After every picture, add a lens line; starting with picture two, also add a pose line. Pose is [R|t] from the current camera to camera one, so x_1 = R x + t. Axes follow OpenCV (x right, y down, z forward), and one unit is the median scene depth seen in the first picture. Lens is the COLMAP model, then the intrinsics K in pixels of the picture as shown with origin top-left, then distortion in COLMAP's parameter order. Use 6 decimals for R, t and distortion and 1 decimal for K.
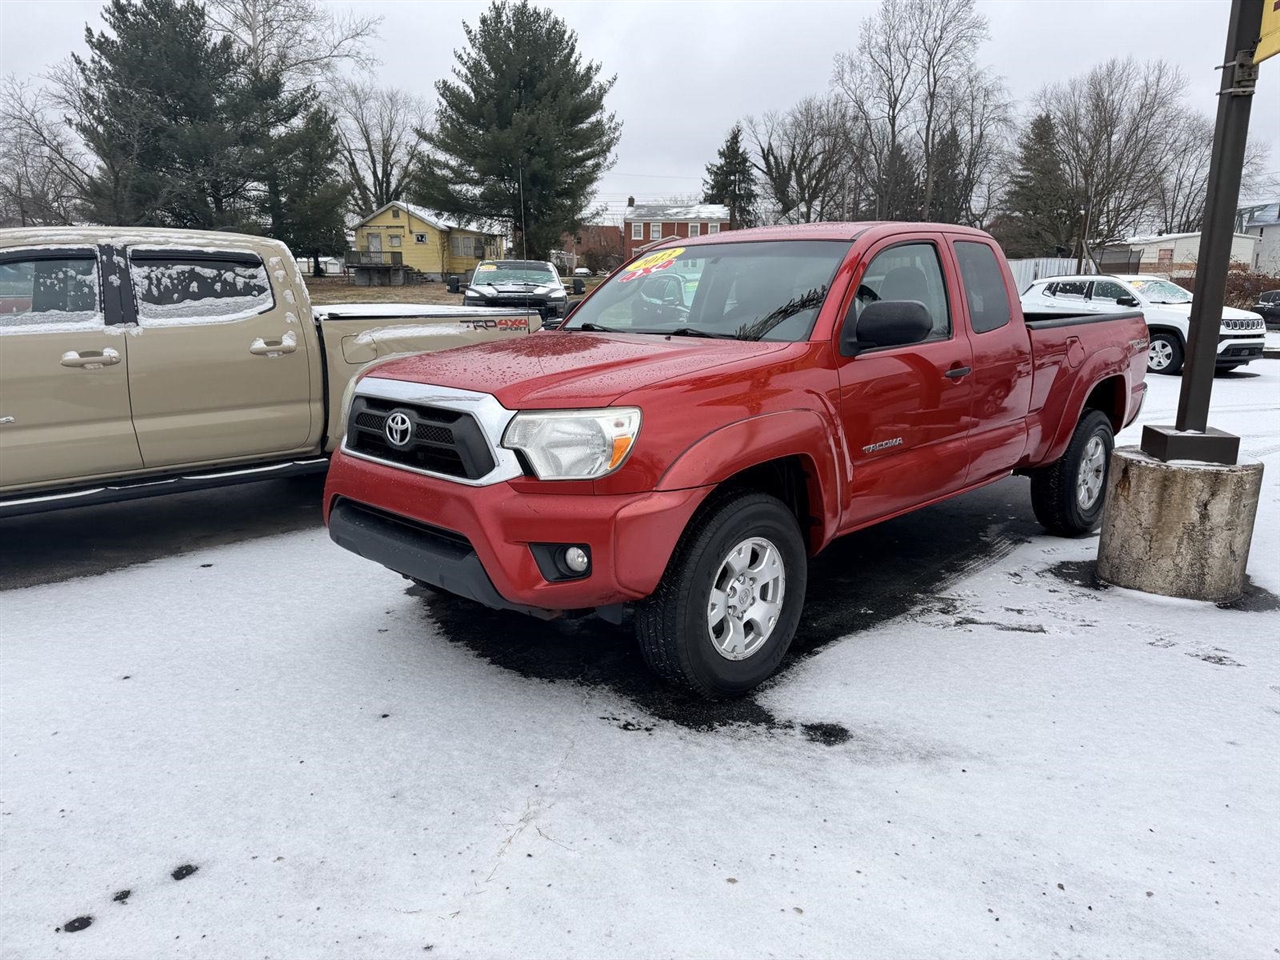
lens RADIAL K [[914.2, 0, 640.0], [0, 914.2, 480.0], [0, 0, 1]] dist [-0.002738, -0.002857]
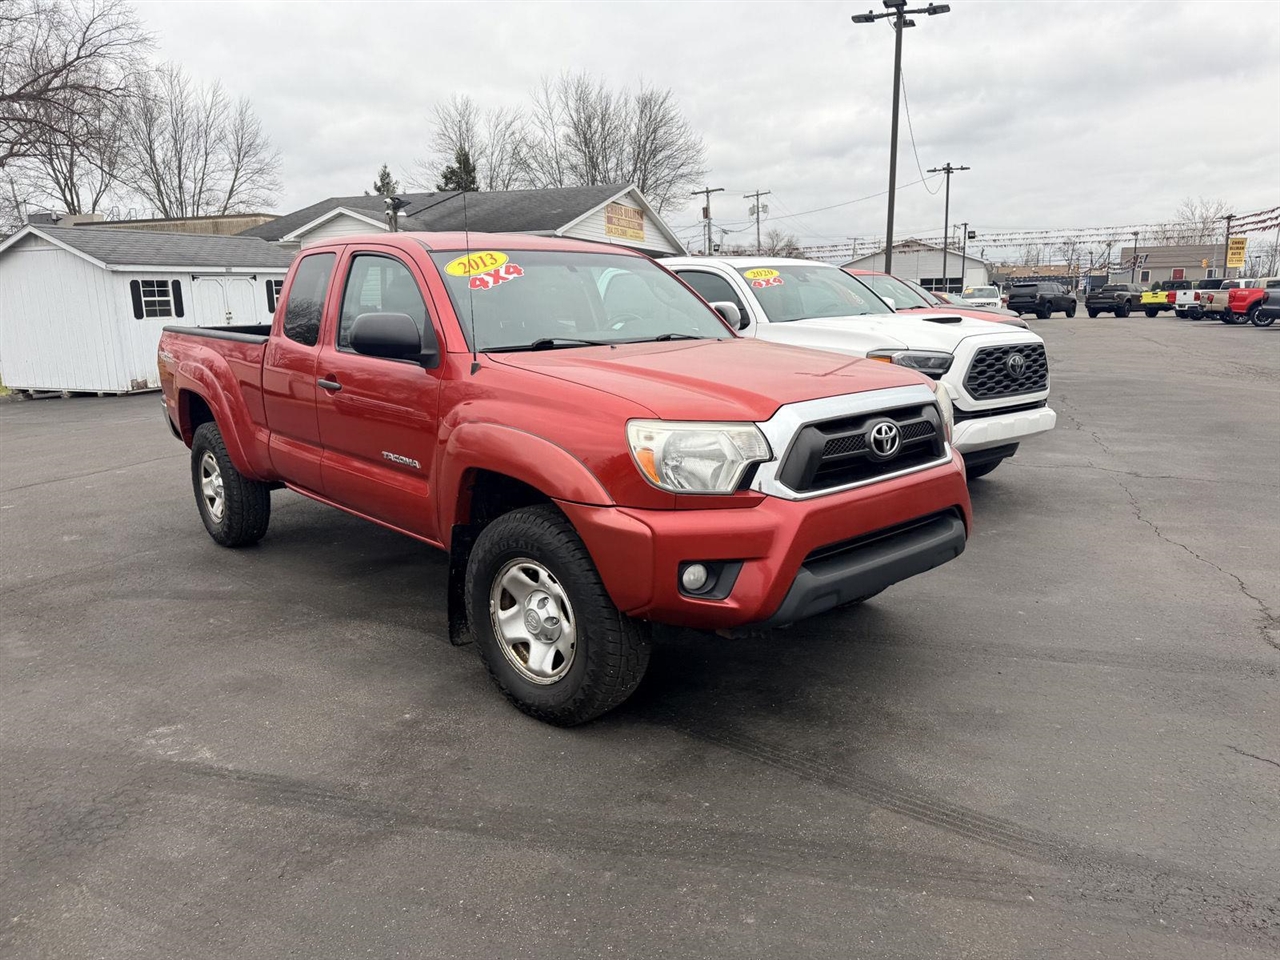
lens RADIAL K [[915.2, 0, 648.9], [0, 915.2, 479.2], [0, 0, 1]] dist [0.061901, -0.079435]
pose [[0.055398, -0.208135, 0.976530, -1.246953], [0.230807, 0.954212, 0.190285, -0.259735], [-0.971421, 0.214848, 0.100901, 1.156460]]
